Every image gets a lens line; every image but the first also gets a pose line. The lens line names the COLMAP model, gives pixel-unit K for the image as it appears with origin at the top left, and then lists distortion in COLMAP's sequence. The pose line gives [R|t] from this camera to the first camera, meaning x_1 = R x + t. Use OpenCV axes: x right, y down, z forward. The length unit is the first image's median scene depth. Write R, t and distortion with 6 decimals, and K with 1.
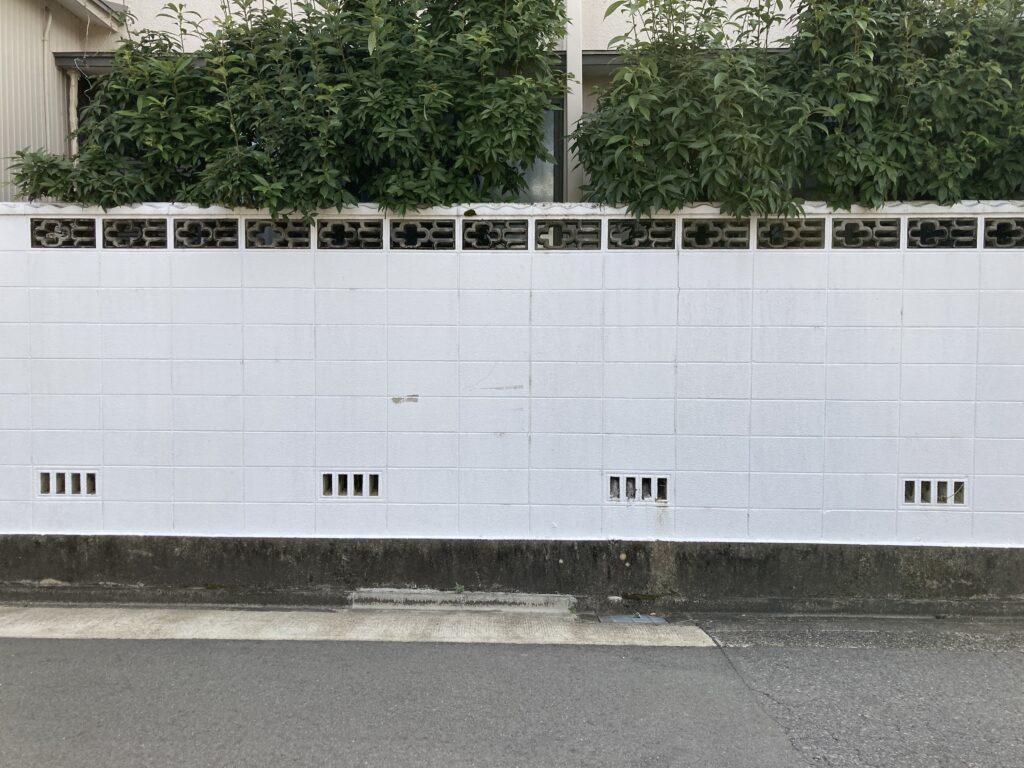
lens RADIAL K [[852.2, 0, 513.4], [0, 852.2, 382.8], [0, 0, 1]] dist [0.008703, -0.005197]
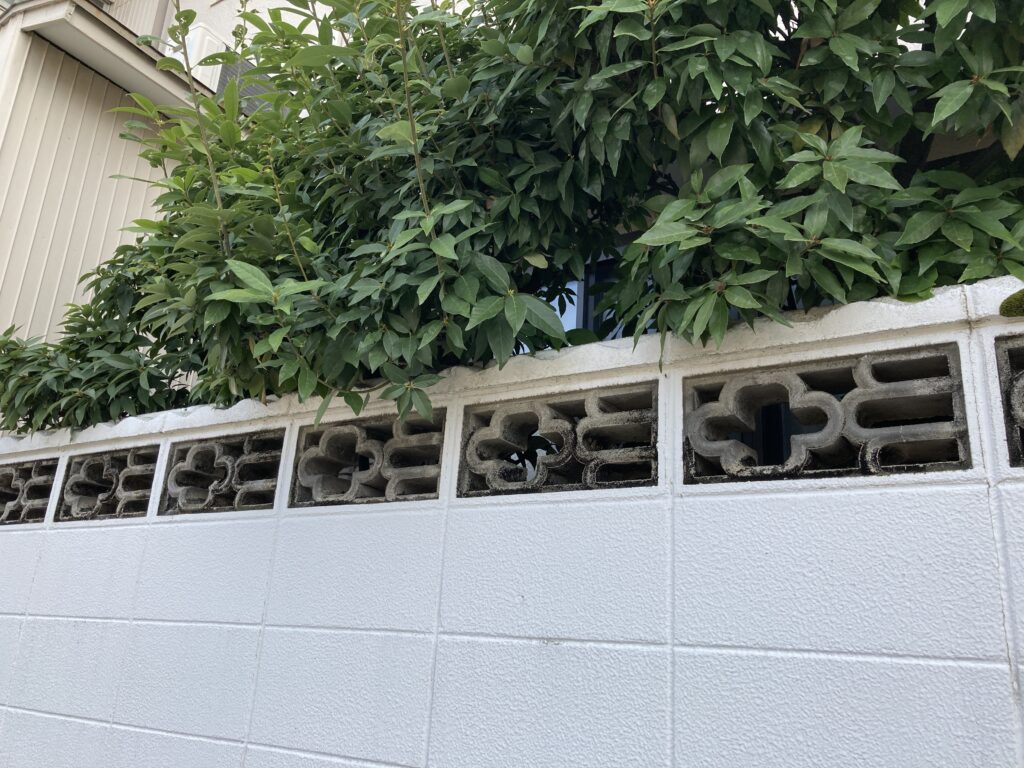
lens RADIAL K [[852.2, 0, 515.6], [0, 852.2, 383.4], [0, 0, 1]] dist [0.008703, -0.005197]
pose [[0.865662, -0.111281, -0.488105, -0.059643], [-0.074473, 0.935510, -0.345361, -0.092447], [0.495059, 0.335317, 0.801548, 0.755543]]
